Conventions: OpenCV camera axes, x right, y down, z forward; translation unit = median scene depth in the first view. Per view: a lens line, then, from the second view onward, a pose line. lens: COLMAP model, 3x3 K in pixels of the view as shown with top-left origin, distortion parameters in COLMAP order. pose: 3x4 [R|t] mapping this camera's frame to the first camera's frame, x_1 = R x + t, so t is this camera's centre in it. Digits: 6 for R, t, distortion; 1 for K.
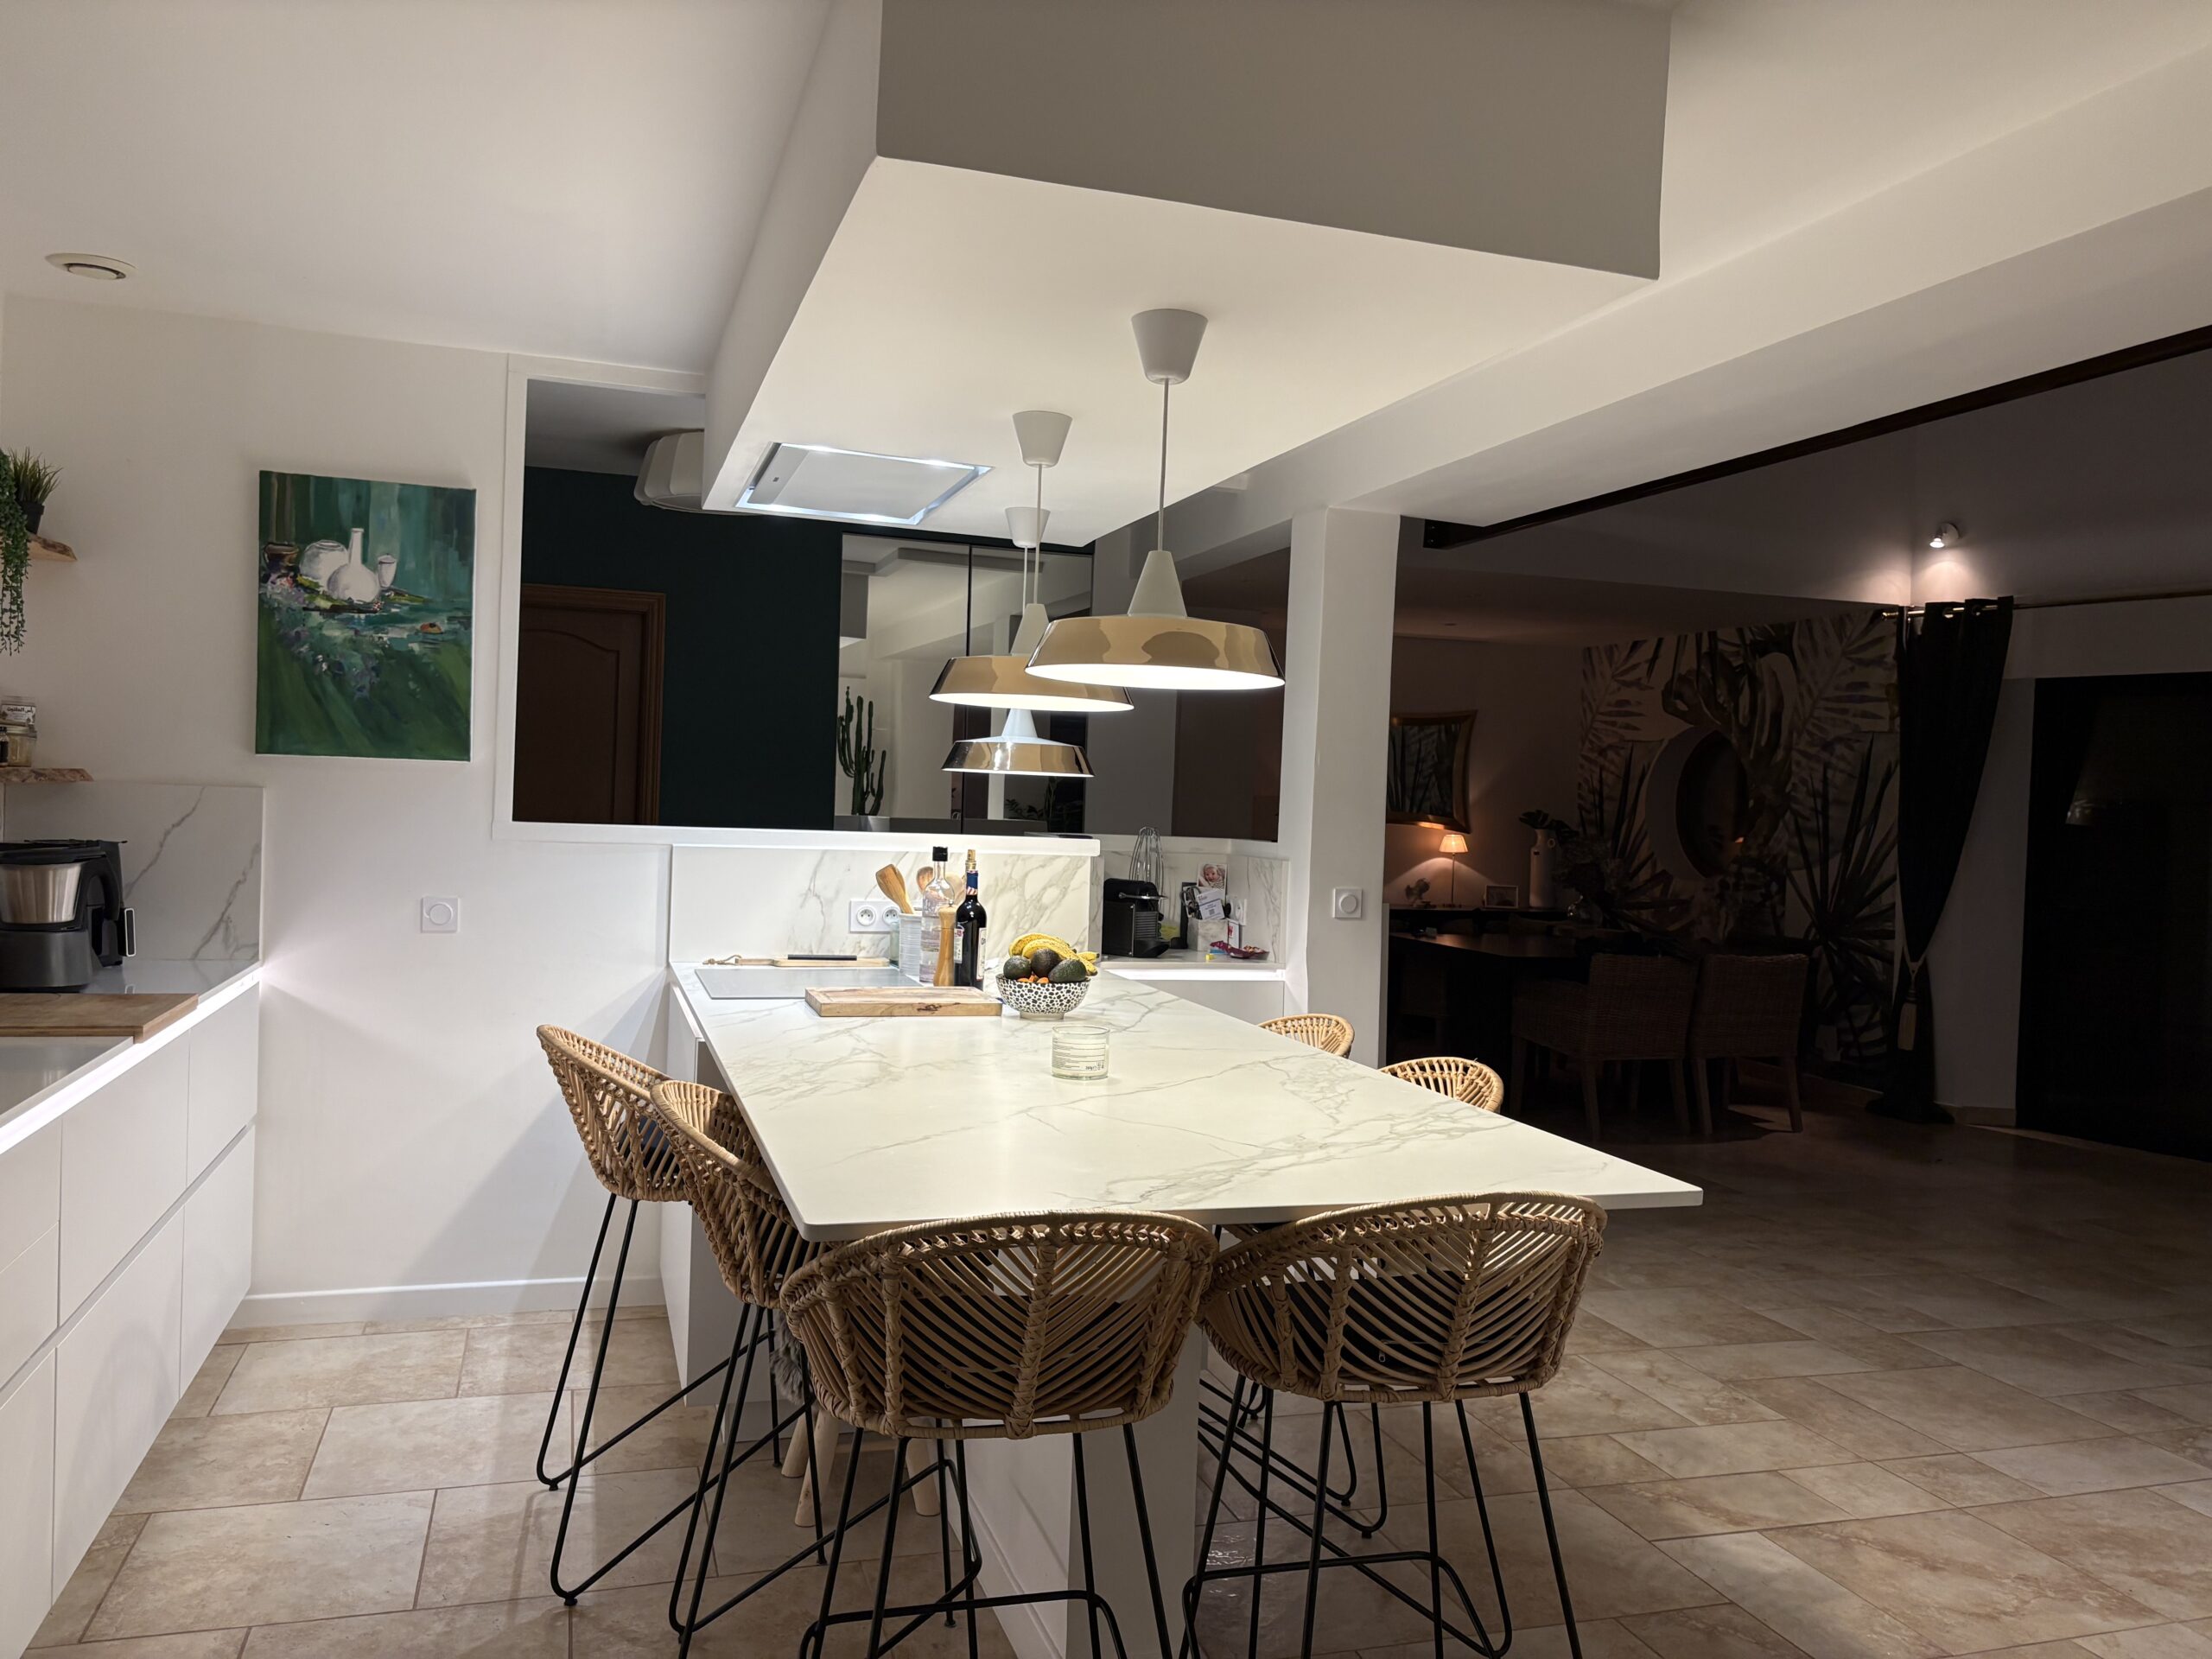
lens RADIAL K [[1658.2, 0, 1078.5], [0, 1658.2, 830.0], [0, 0, 1]] dist [0.070072, -0.070783]
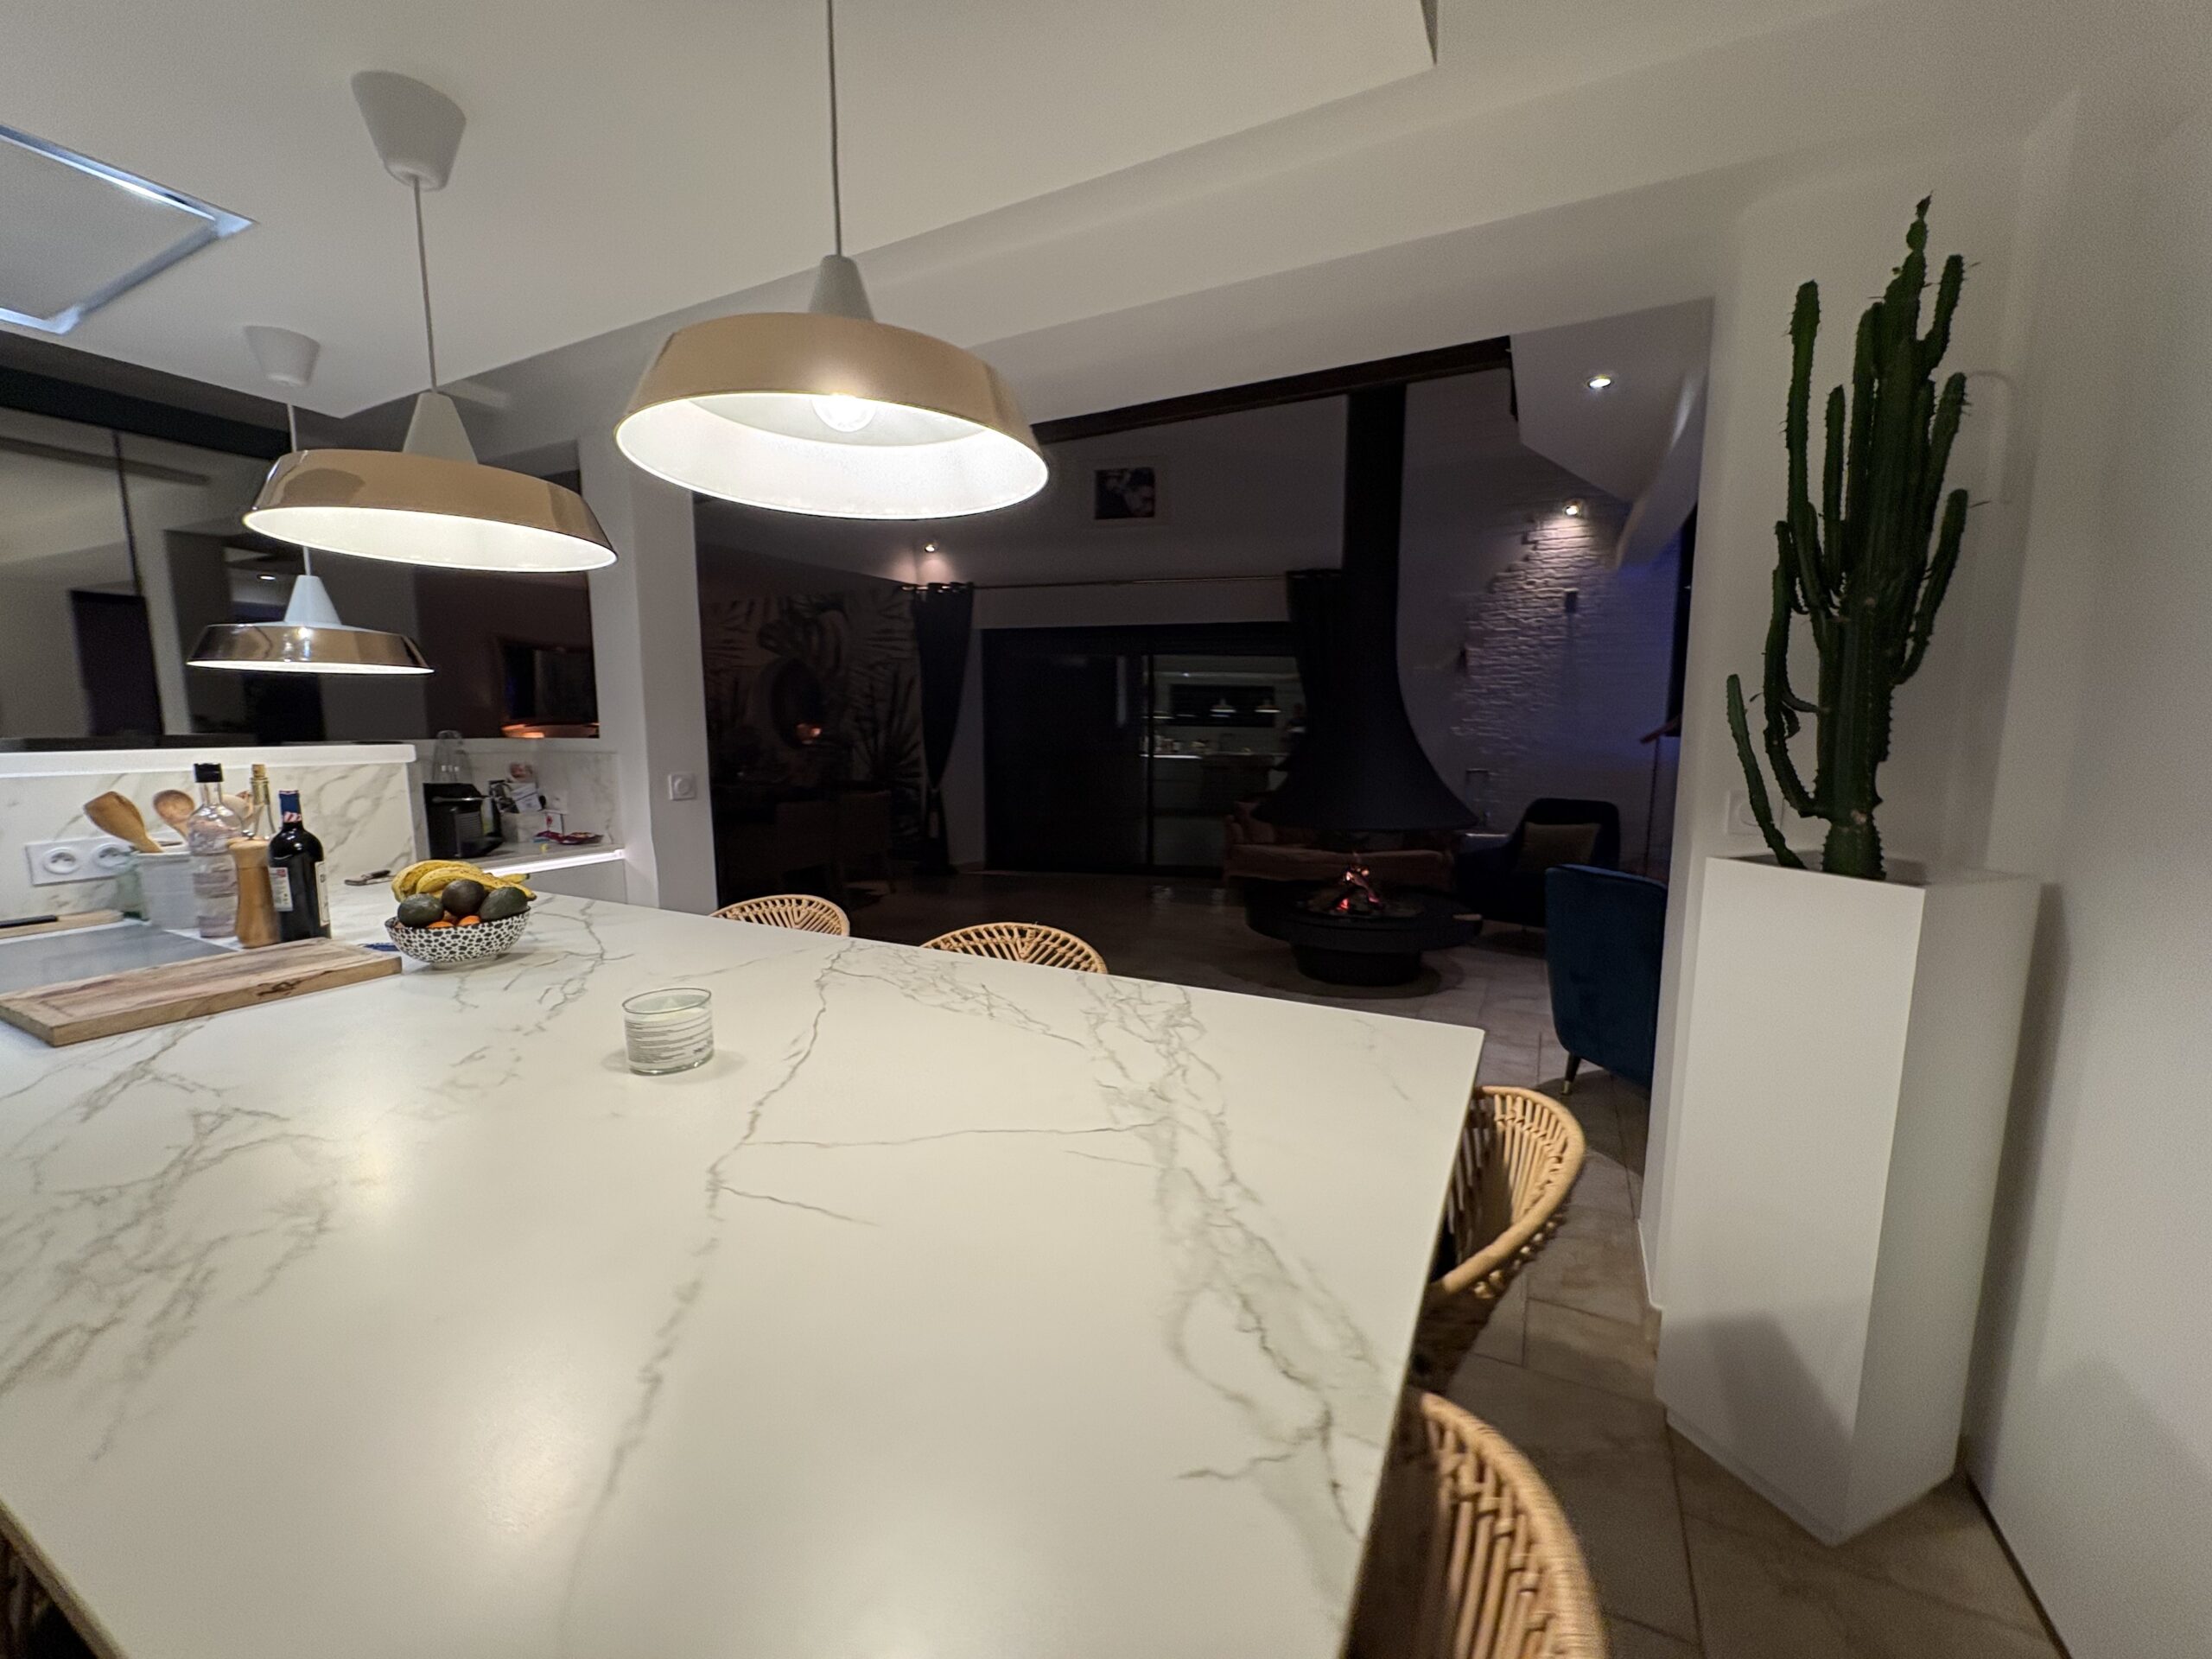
lens RADIAL K [[879.1, 0, 1110.7], [0, 879.1, 829.8], [0, 0, 1]] dist [-0.002684, 0.000257]
pose [[0.692541, -0.127826, 0.709962, -0.085909], [0.041757, 0.989629, 0.137447, 0.001934], [-0.720169, -0.065542, 0.690696, 0.409650]]
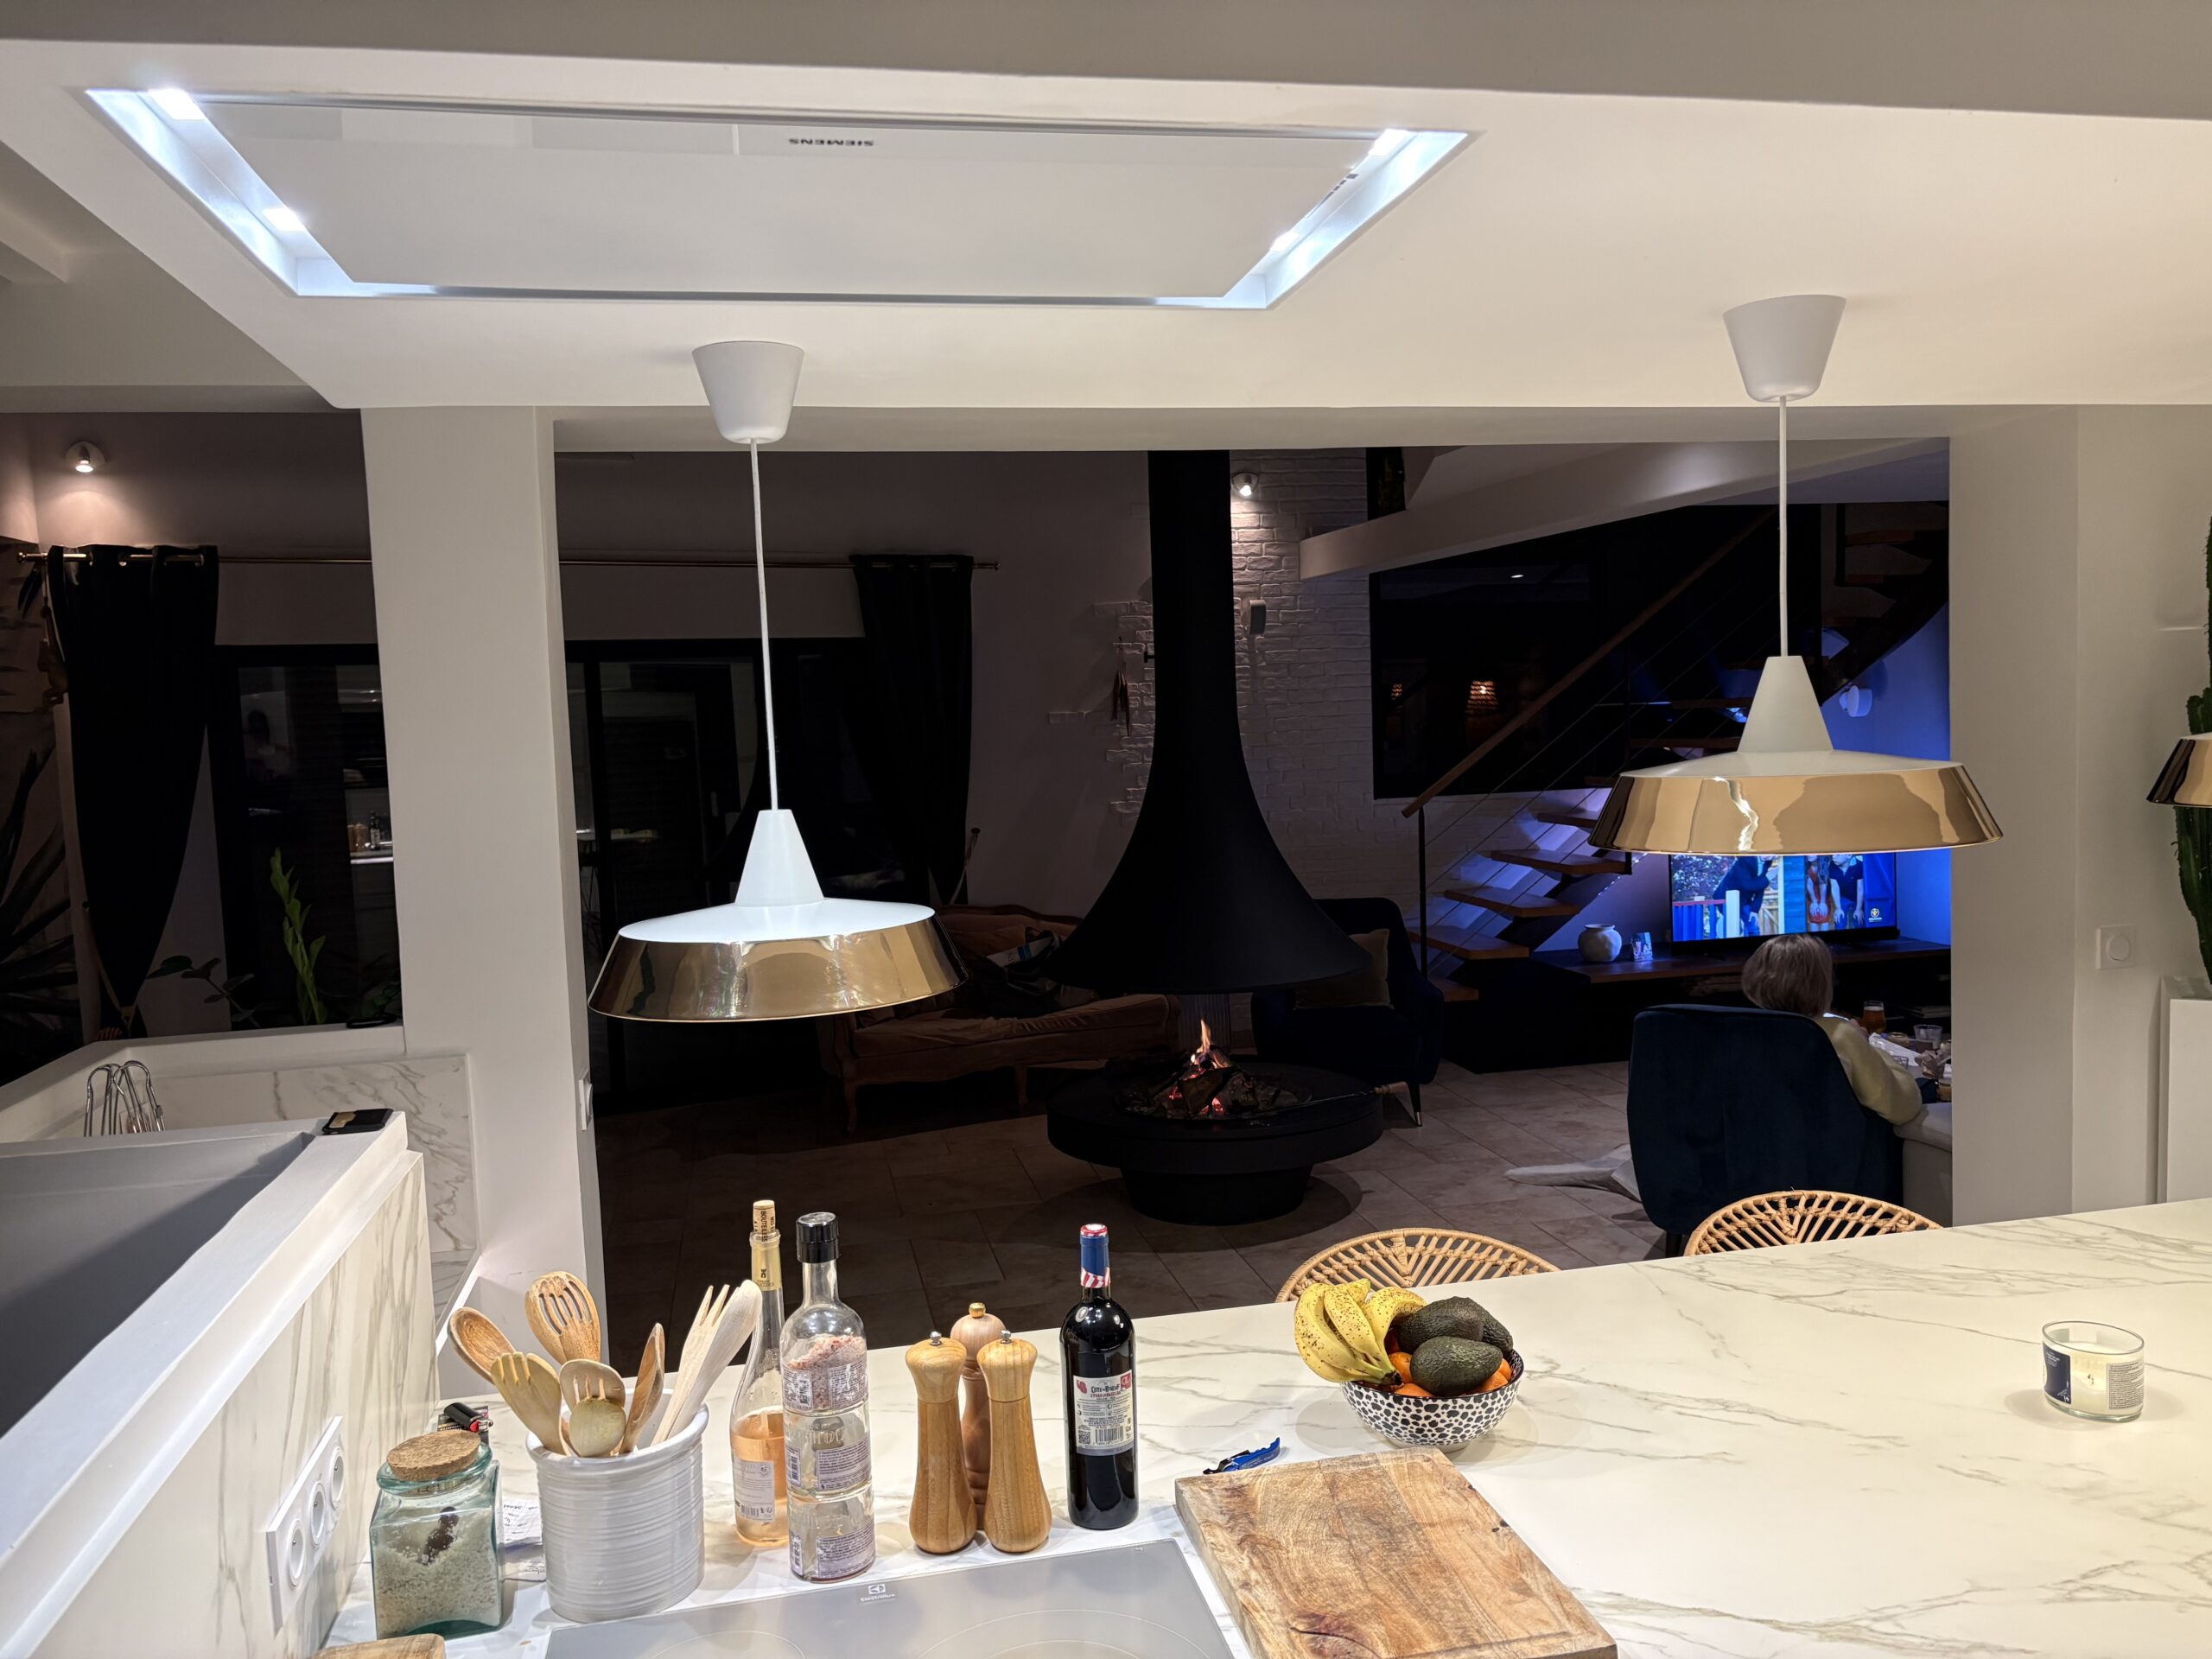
lens RADIAL K [[1658.2, 0, 1123.8], [0, 1658.2, 827.6], [0, 0, 1]] dist [0.070072, -0.070783]
pose [[0.082697, -0.112221, 0.990236, -0.446801], [0.060225, 0.992386, 0.107435, -0.115725], [-0.994753, 0.050752, 0.088826, 0.886924]]
